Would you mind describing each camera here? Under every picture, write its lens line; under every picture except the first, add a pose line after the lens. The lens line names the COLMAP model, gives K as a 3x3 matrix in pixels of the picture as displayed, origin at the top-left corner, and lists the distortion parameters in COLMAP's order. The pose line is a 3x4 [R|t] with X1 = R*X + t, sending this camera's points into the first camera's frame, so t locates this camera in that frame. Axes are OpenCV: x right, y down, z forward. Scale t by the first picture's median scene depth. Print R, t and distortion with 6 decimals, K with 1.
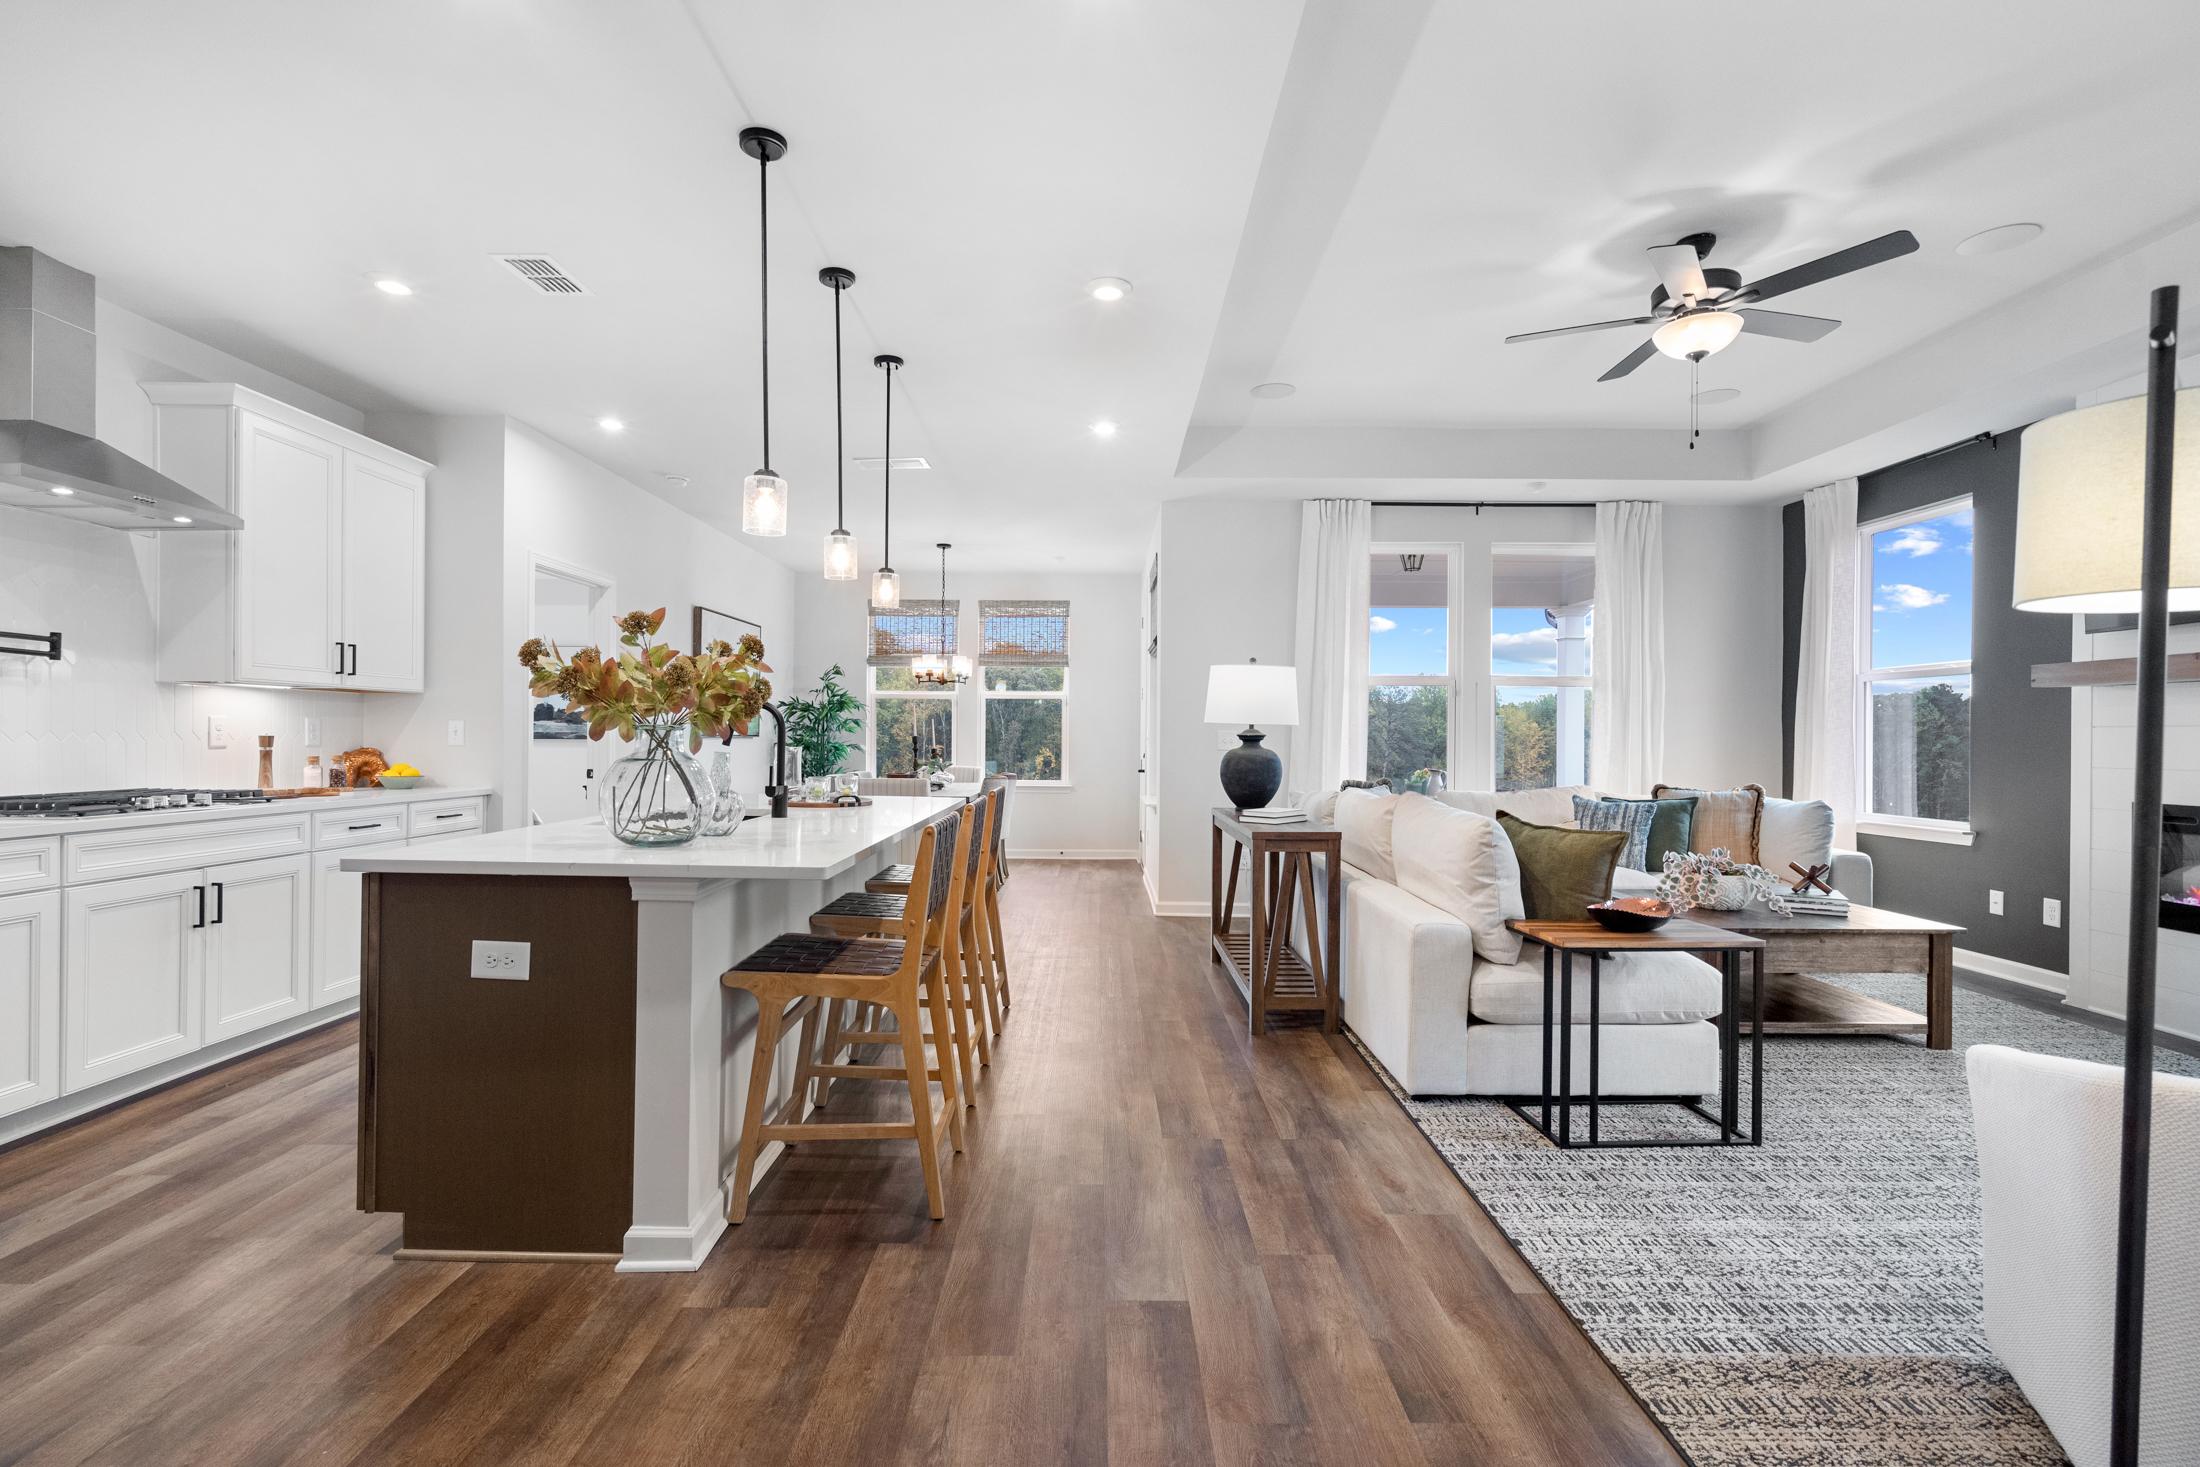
lens RADIAL K [[987.8, 0, 1095.2], [0, 987.8, 732.6], [0, 0, 1]] dist [-0.002635, 0.000308]
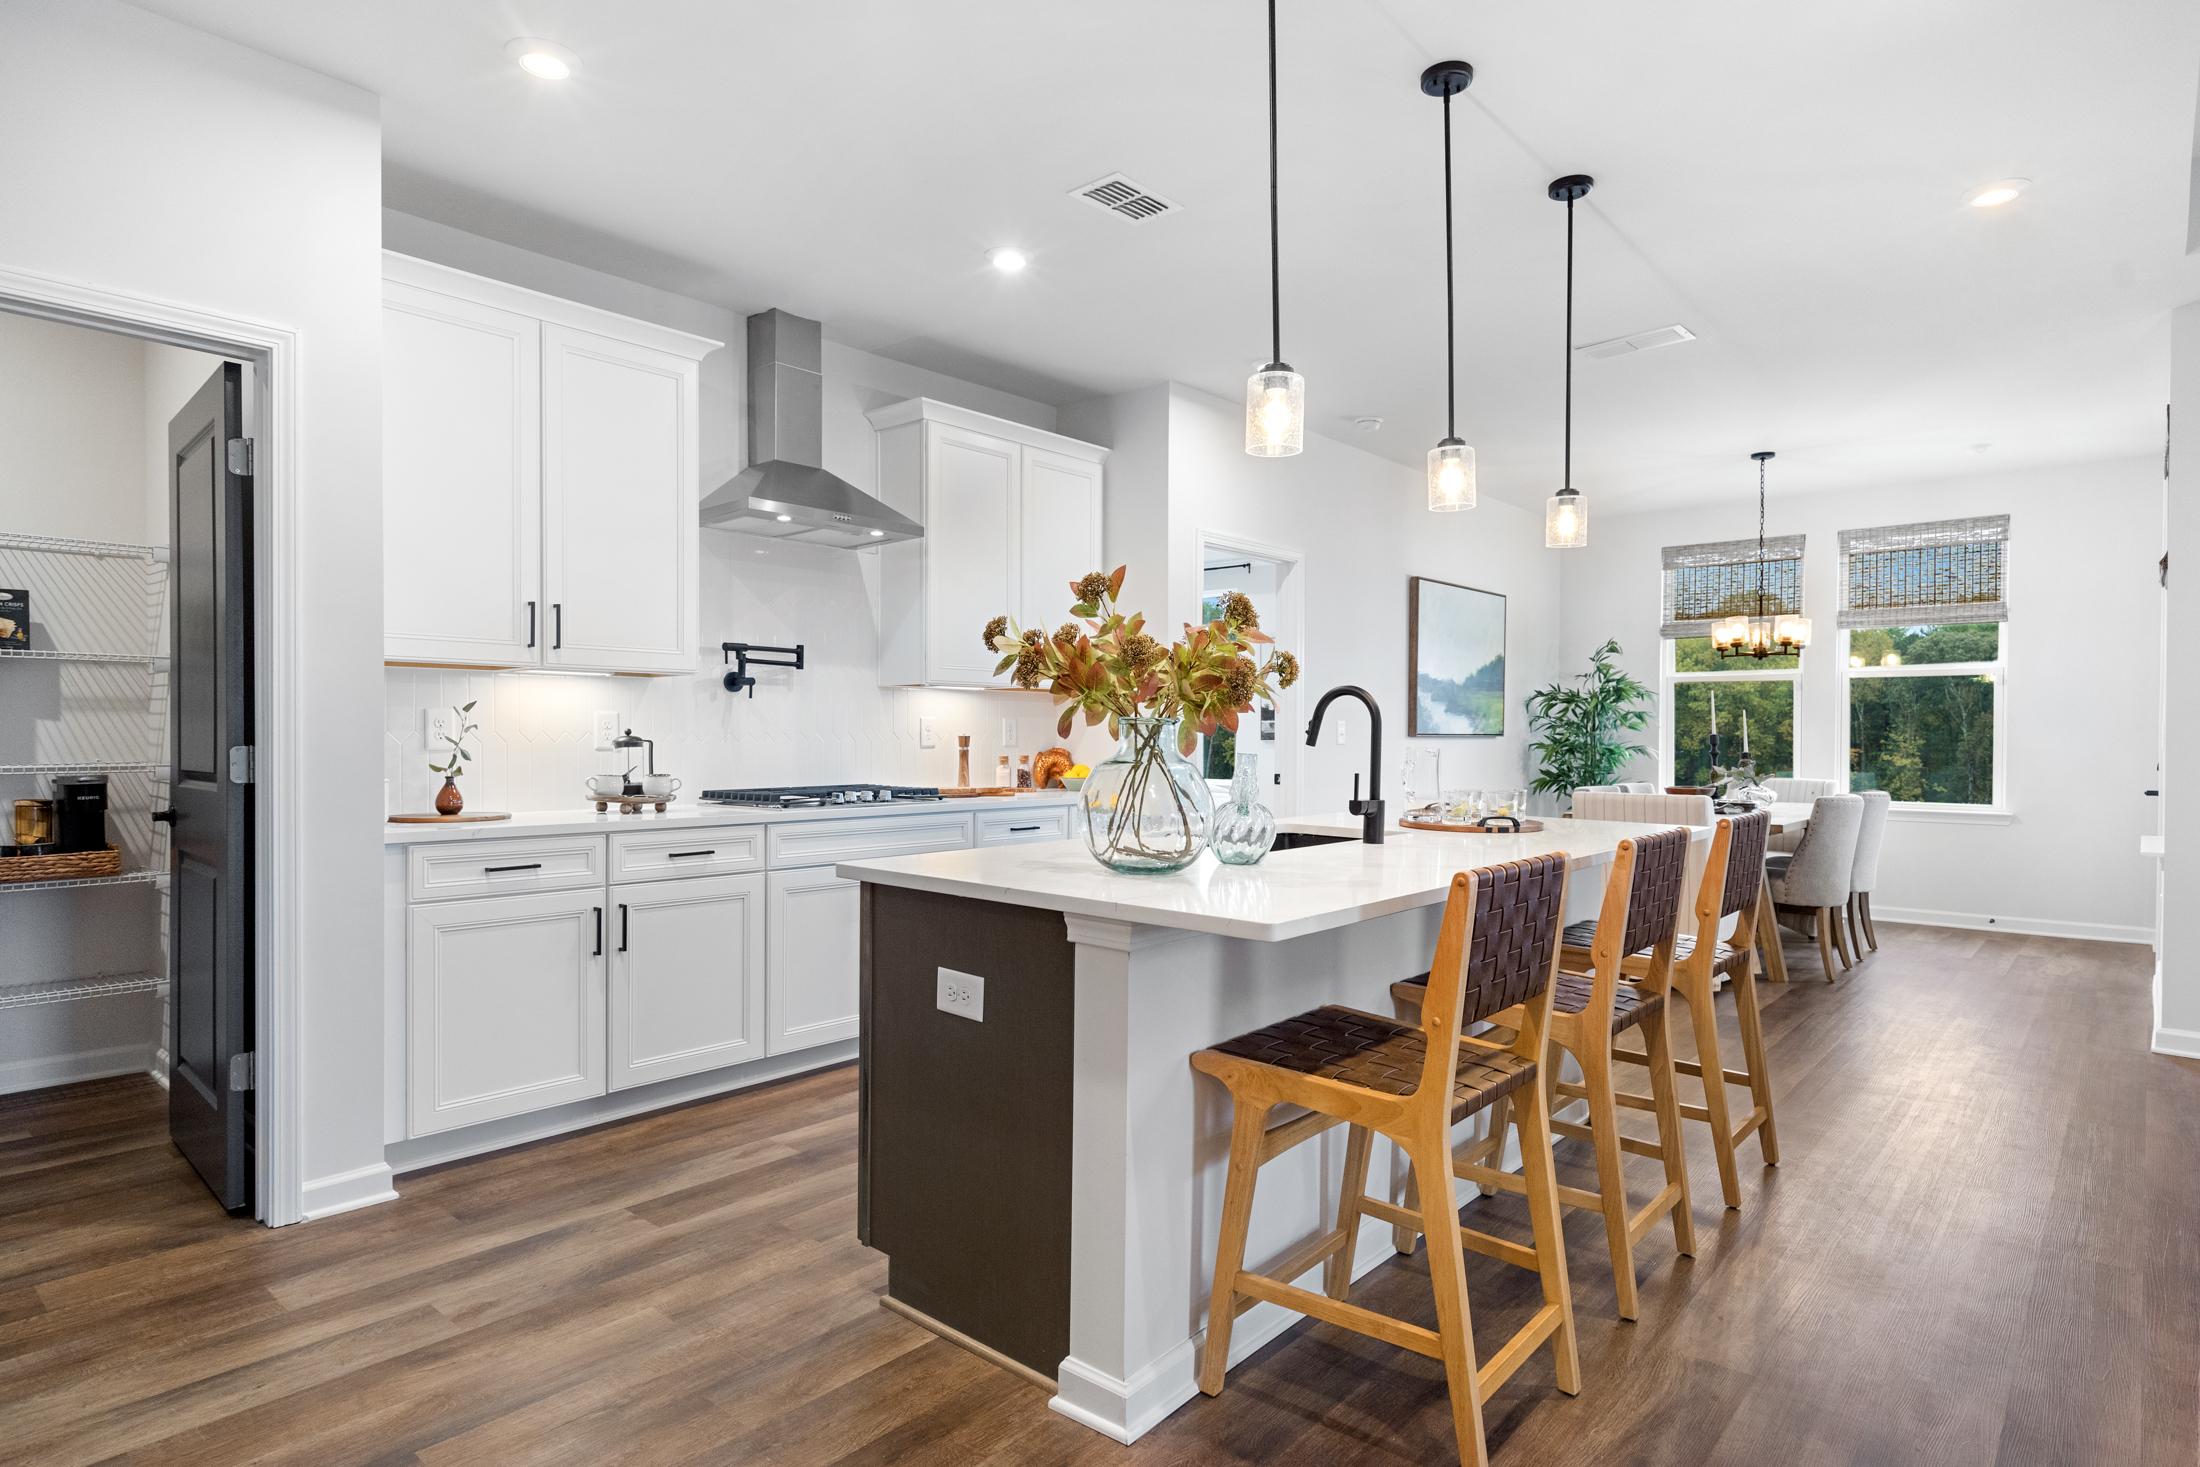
lens RADIAL K [[1191.4, 0, 1101.9], [0, 1191.4, 745.2], [0, 0, 1]] dist [-0.000053, 0.002656]
pose [[0.754104, 0.001679, -0.656753, 0.112035], [0.005274, 0.999949, 0.008611, 0.003941], [0.656734, -0.009957, 0.754057, 0.199499]]
